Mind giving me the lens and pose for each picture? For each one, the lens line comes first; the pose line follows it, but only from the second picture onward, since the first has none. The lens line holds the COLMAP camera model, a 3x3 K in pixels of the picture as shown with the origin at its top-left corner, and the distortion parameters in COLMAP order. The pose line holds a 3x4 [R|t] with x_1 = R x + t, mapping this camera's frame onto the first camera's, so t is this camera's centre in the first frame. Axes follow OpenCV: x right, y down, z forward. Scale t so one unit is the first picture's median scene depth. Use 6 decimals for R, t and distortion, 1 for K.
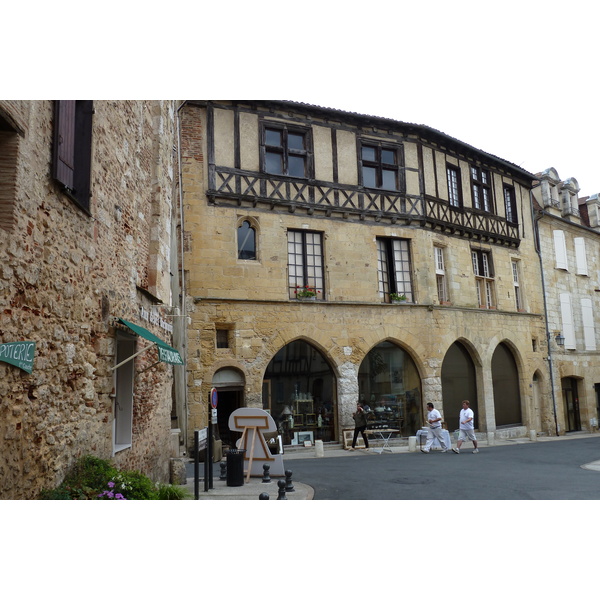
lens RADIAL K [[578.5, 0, 298.7], [0, 578.5, 298.9], [0, 0, 1]] dist [-0.036538, 0.000000]
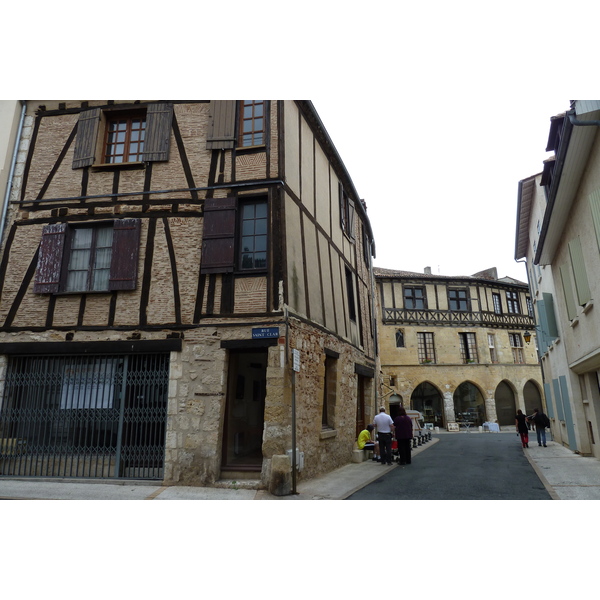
lens RADIAL K [[428.0, 0, 298.5], [0, 428.0, 299.4], [0, 0, 1]] dist [-0.042455, 0.009586]
pose [[0.971804, -0.046215, -0.231217, -0.078823], [0.025161, 0.995330, -0.093192, -0.106032], [0.234444, 0.084747, 0.968429, -0.745292]]
